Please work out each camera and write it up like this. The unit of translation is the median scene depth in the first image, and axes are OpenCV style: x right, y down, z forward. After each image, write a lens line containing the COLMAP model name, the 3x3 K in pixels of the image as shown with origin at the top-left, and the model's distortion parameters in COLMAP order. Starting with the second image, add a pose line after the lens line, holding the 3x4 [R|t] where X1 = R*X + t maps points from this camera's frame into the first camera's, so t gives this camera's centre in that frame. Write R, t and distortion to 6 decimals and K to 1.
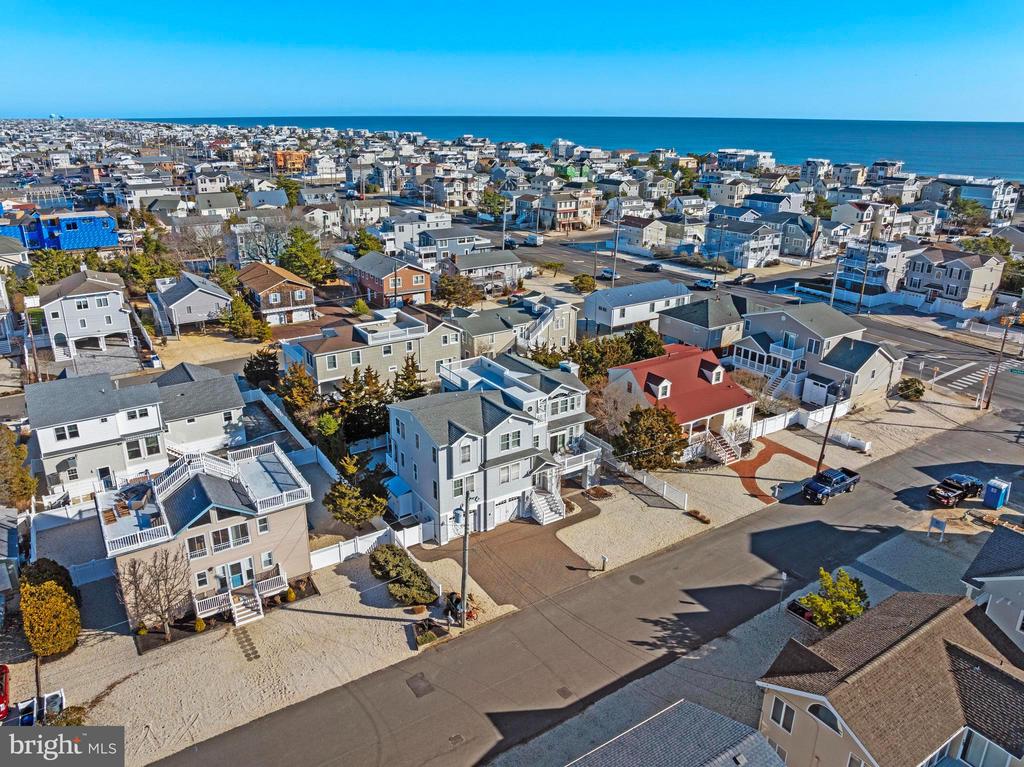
lens RADIAL K [[728.0, 0, 515.2], [0, 728.0, 383.4], [0, 0, 1]] dist [-0.040250, 0.009505]
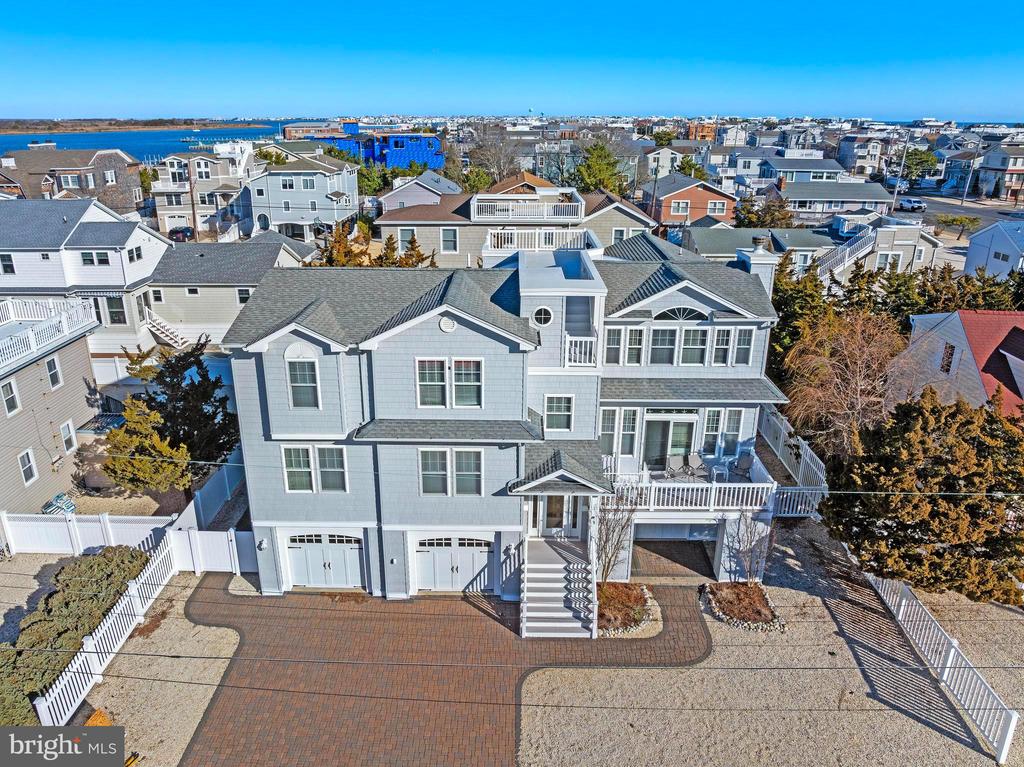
lens RADIAL K [[728.0, 0, 504.4], [0, 728.0, 379.7], [0, 0, 1]] dist [-0.040250, 0.009505]
pose [[0.828055, 0.187026, -0.528532, 0.184923], [-0.191953, 0.980318, 0.046159, 0.048697], [0.526762, 0.063231, 0.847658, 0.626245]]
